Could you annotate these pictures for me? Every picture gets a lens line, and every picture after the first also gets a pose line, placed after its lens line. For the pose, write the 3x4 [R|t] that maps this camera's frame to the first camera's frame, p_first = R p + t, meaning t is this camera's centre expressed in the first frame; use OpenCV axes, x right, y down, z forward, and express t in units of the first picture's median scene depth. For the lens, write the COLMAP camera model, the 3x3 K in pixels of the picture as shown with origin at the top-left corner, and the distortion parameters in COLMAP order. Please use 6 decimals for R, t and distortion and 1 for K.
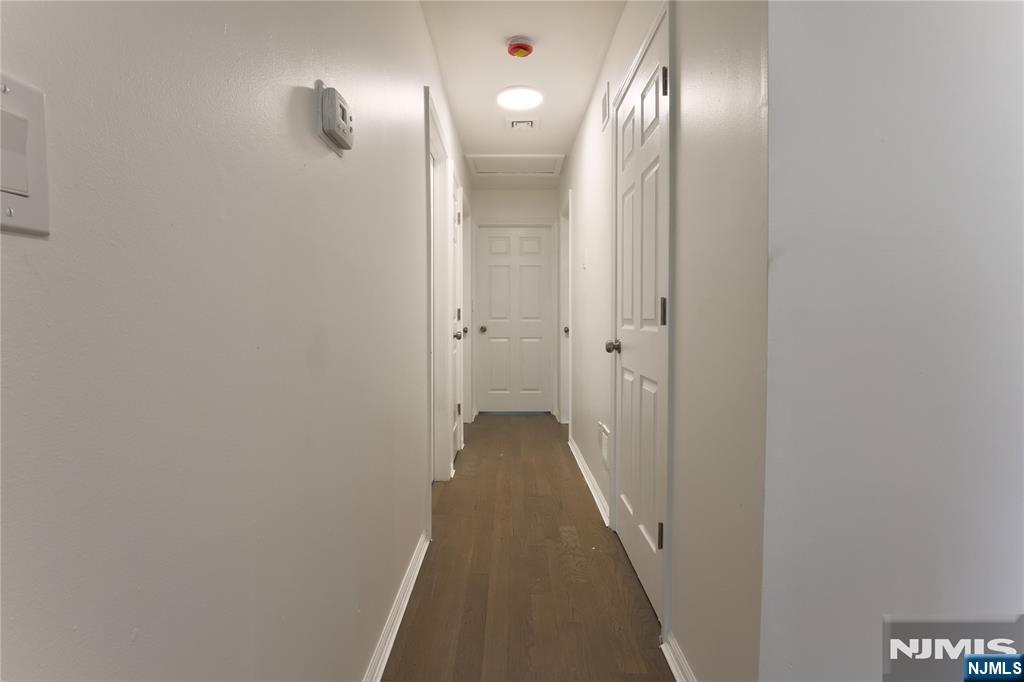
lens RADIAL K [[516.8, 0, 510.1], [0, 516.8, 329.1], [0, 0, 1]] dist [-0.028534, 0.000511]
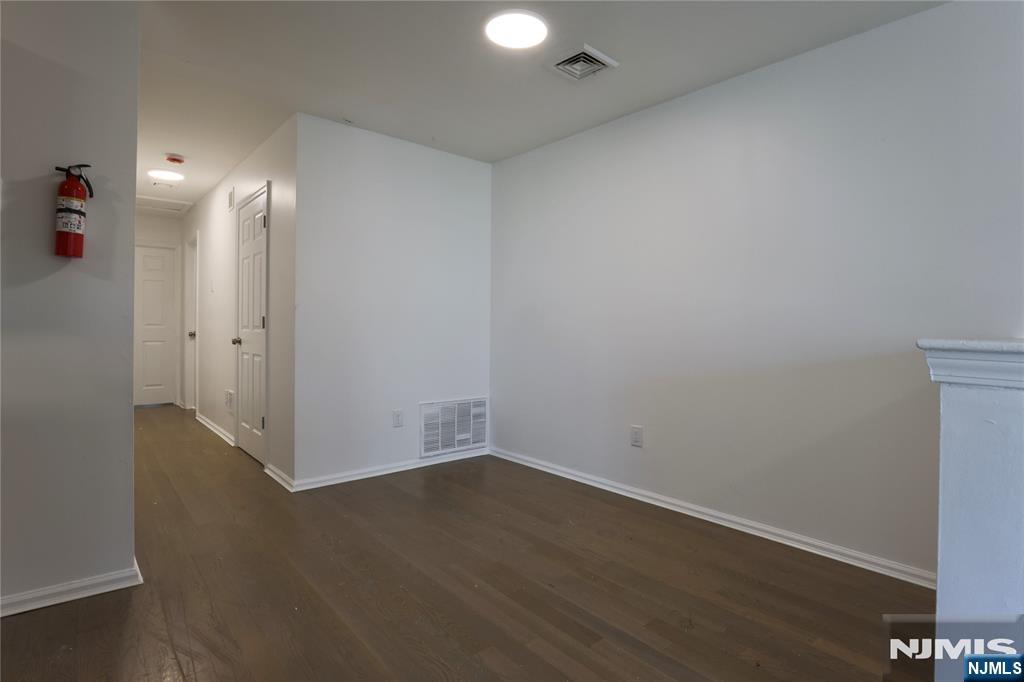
lens RADIAL K [[516.8, 0, 510.1], [0, 516.8, 329.1], [0, 0, 1]] dist [-0.028534, 0.000511]
pose [[0.758412, 0.001843, 0.651773, -0.232747], [0.007436, 0.999906, -0.011479, 0.018836], [-0.651733, 0.013552, 0.758327, -0.940705]]
